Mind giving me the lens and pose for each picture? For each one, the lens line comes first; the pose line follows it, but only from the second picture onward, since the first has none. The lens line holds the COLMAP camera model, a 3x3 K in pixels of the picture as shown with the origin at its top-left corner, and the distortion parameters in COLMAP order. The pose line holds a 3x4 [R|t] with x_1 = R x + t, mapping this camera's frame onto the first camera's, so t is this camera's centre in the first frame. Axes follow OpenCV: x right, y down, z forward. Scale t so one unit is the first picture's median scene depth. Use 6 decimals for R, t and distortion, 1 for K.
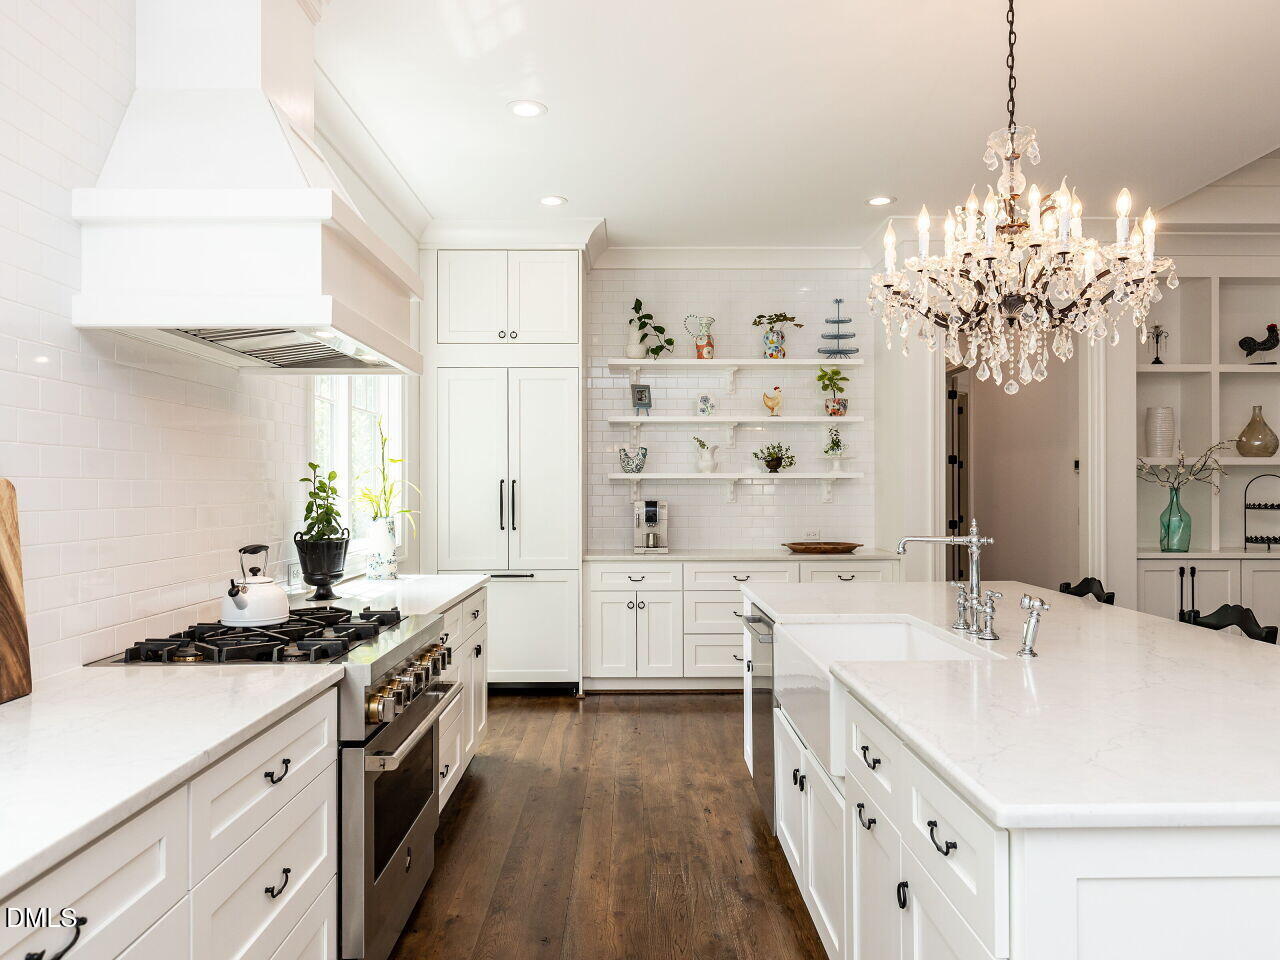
lens RADIAL K [[905.0, 0, 641.0], [0, 905.0, 485.3], [0, 0, 1]] dist [0.013144, 0.002525]
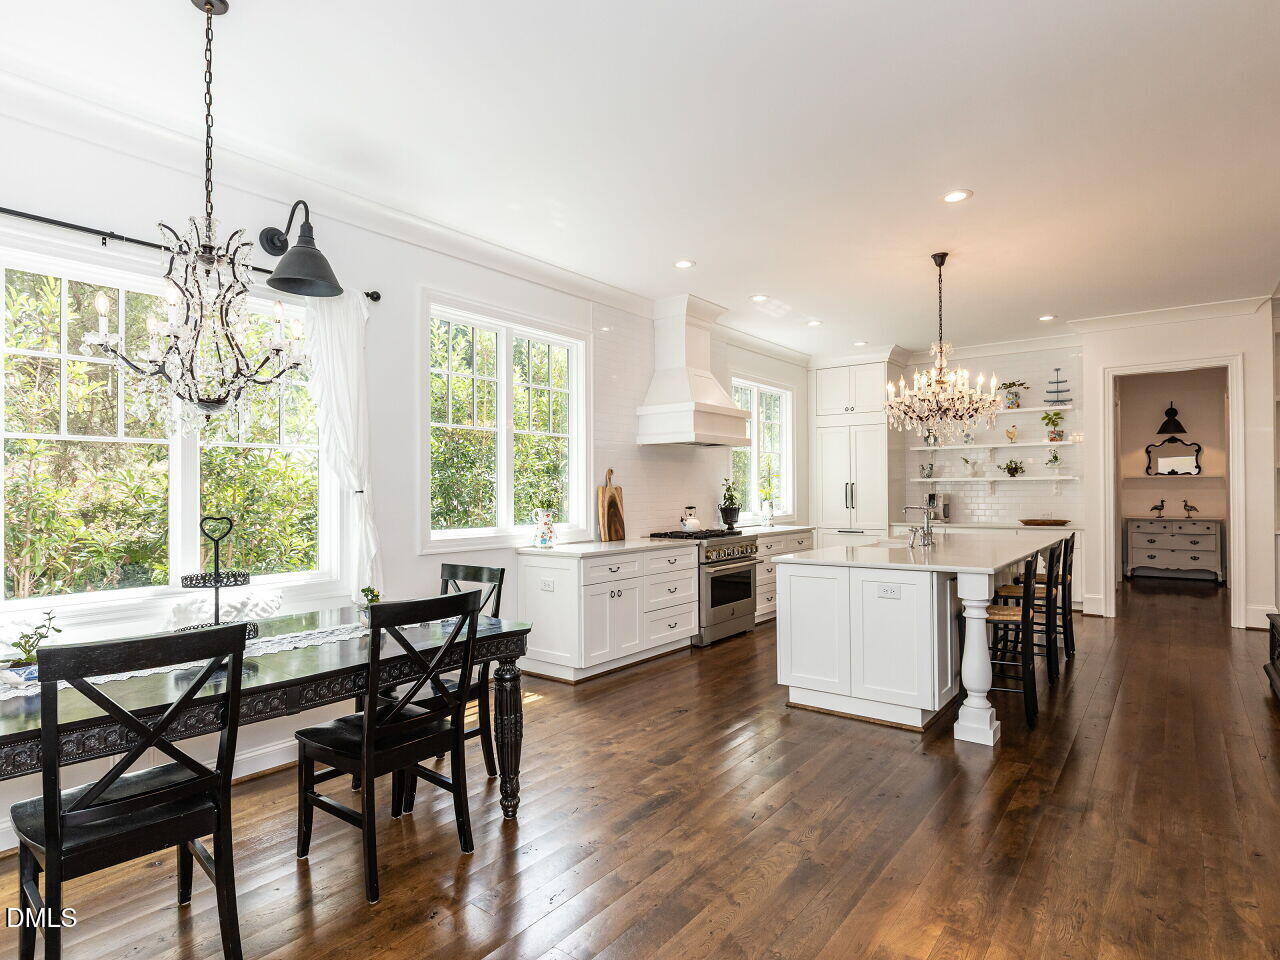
lens RADIAL K [[683.9, 0, 640.9], [0, 683.9, 485.2], [0, 0, 1]] dist [-0.021959, -0.000608]
pose [[0.778621, -0.008066, -0.627443, 0.428089], [0.008200, 0.999963, -0.002679, -0.001009], [0.627441, -0.003059, 0.778658, -0.437000]]
